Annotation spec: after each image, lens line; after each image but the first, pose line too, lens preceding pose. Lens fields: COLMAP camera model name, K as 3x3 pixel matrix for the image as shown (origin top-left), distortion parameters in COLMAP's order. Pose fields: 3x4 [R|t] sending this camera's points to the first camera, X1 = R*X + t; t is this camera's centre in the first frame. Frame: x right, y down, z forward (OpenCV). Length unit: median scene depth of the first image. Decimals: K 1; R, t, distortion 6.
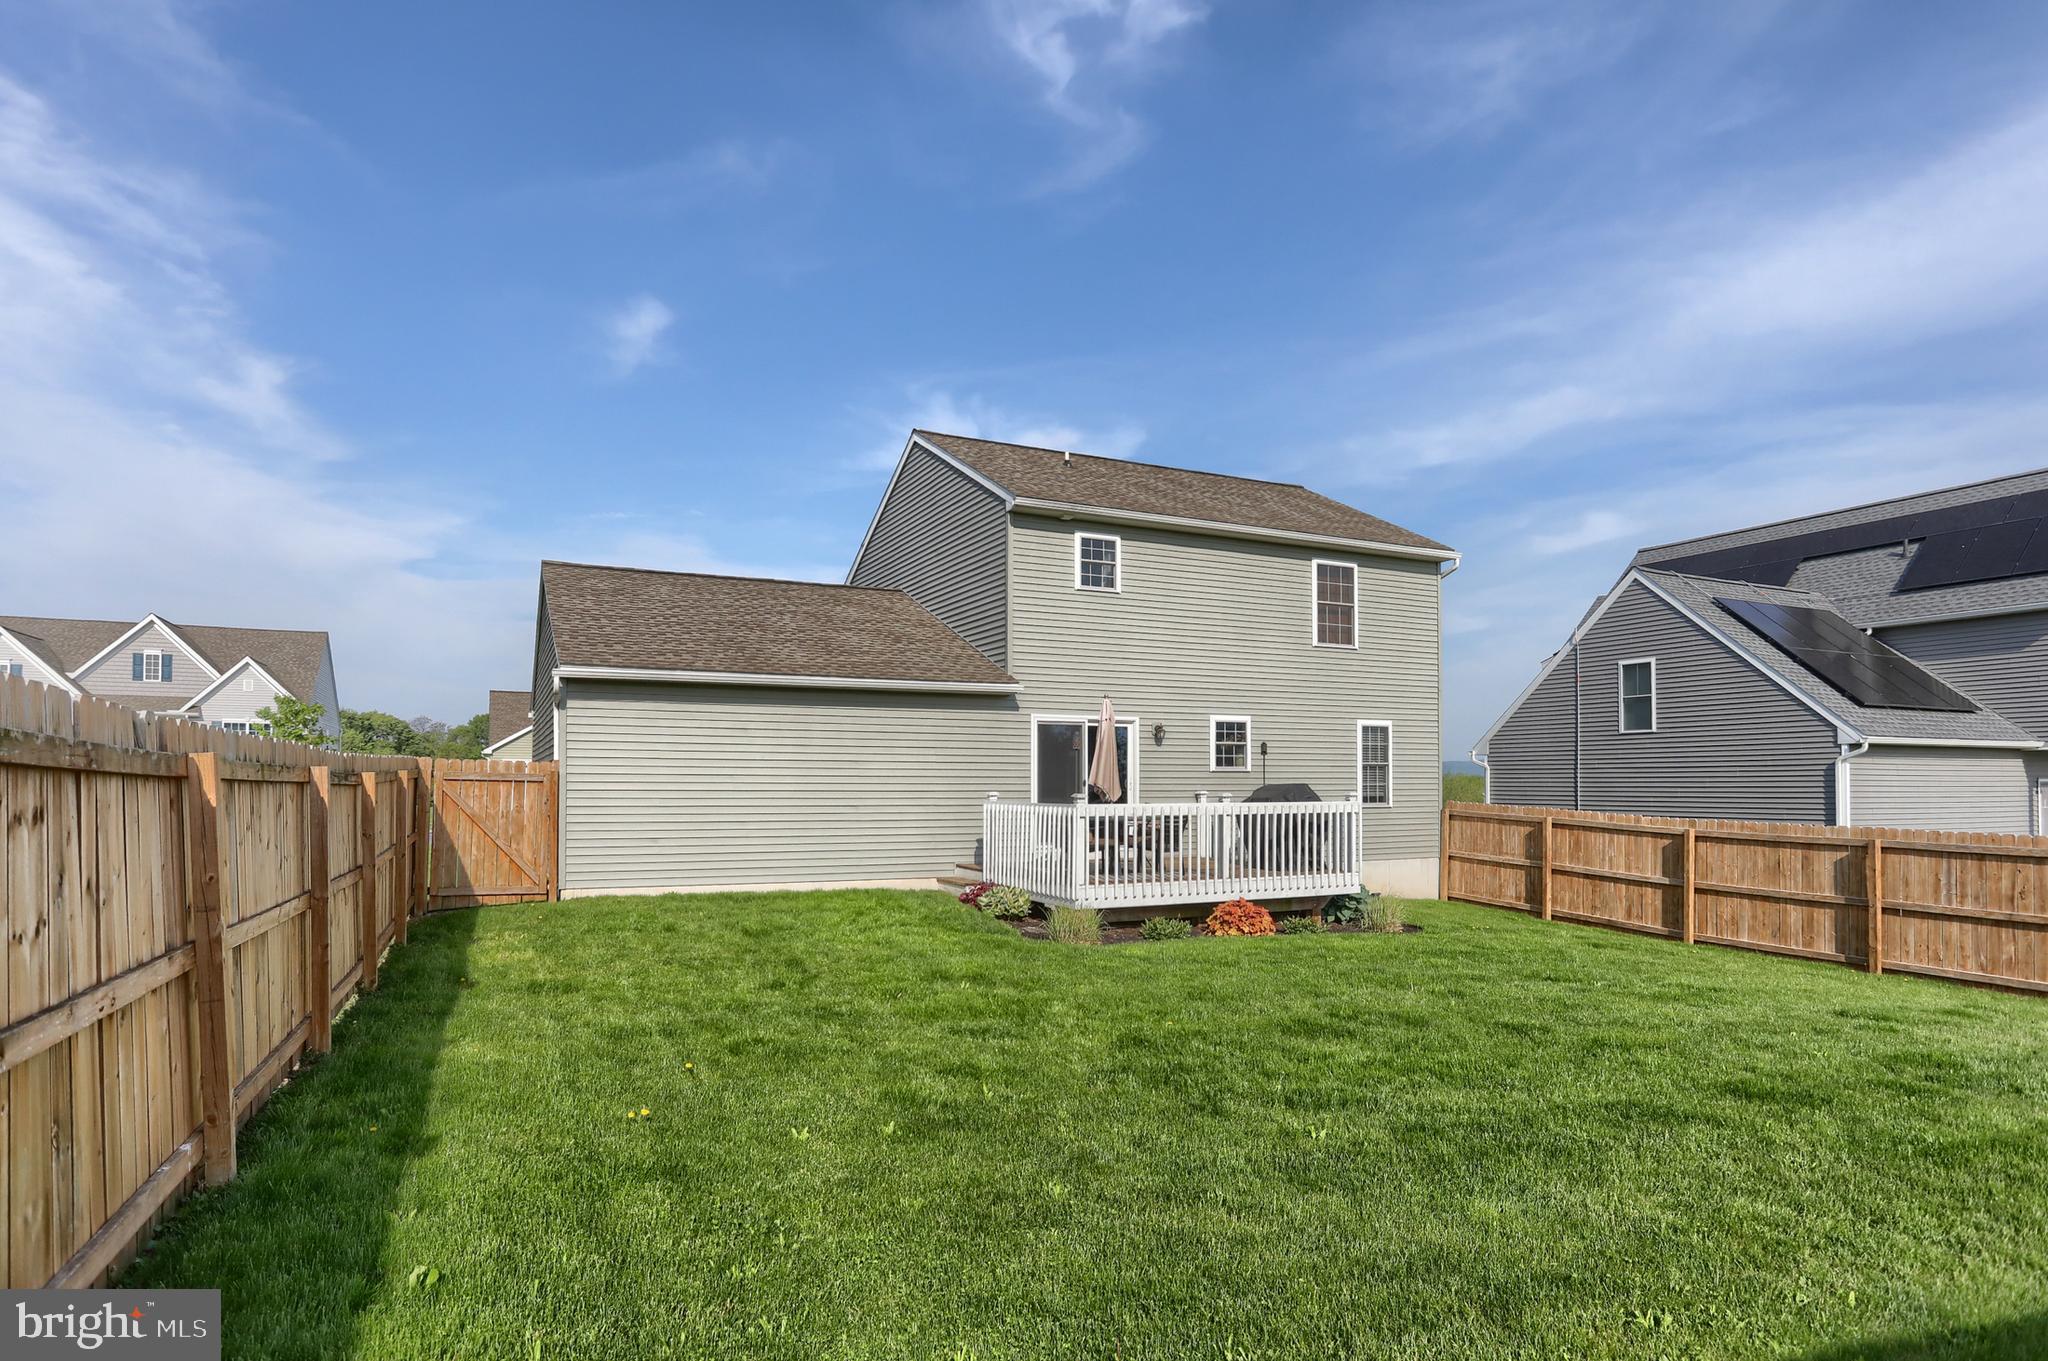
lens RADIAL K [[1119.7, 0, 1031.9], [0, 1119.7, 754.1], [0, 0, 1]] dist [-0.000283, 0.000073]
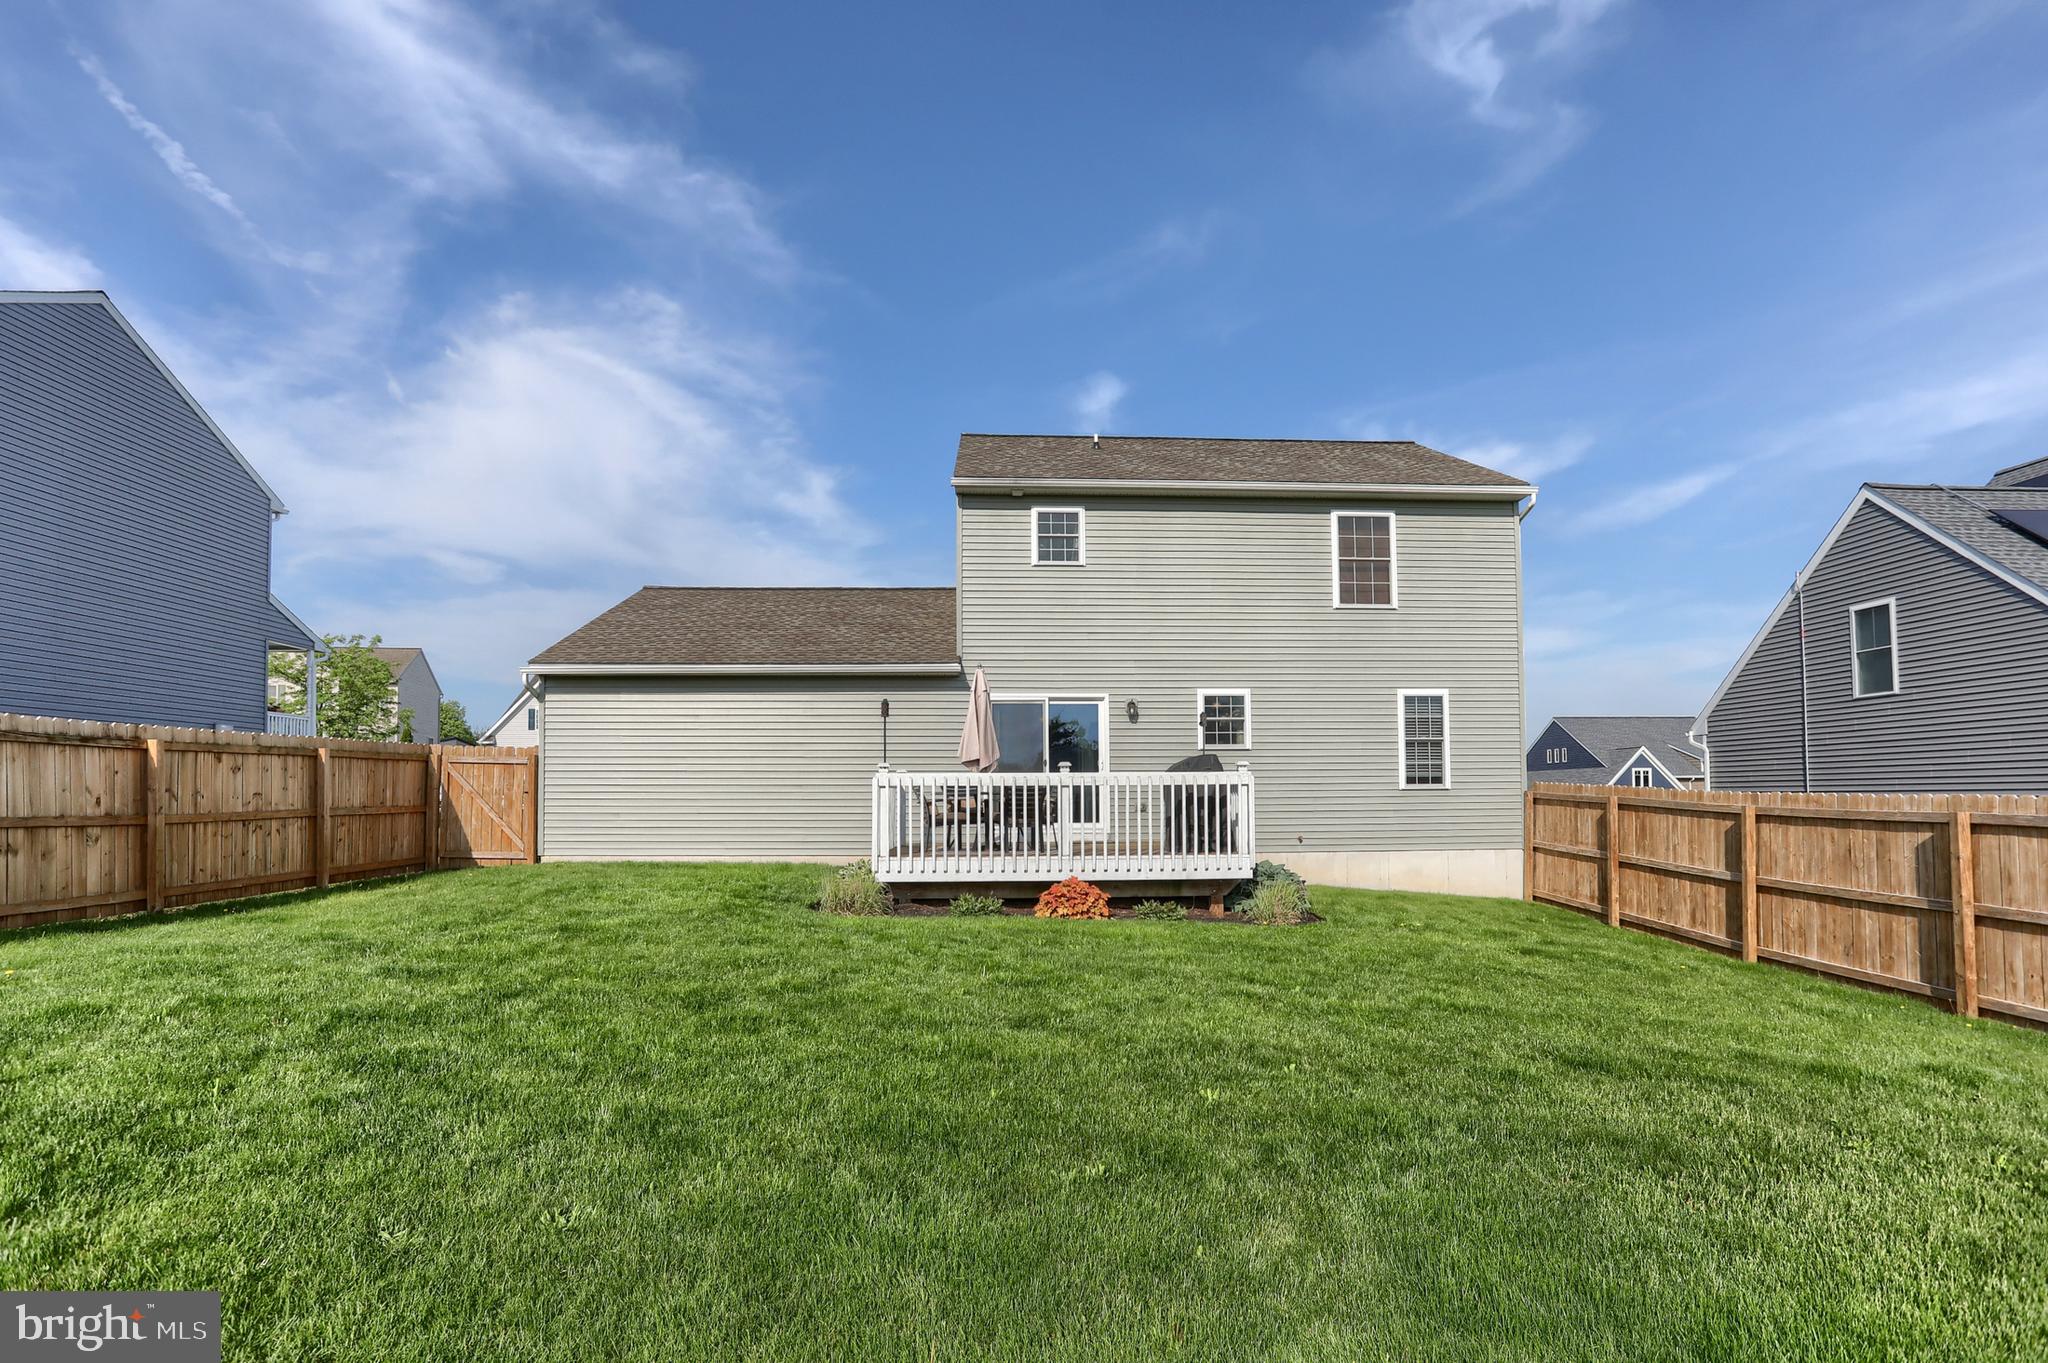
lens RADIAL K [[1002.0, 0, 1035.5], [0, 1002.0, 764.4], [0, 0, 1]] dist [-0.017578, 0.014213]
pose [[0.921865, -0.018281, -0.387081, 0.372826], [0.015859, 0.999830, -0.009450, 0.034995], [0.387187, 0.002573, 0.921997, 0.190187]]
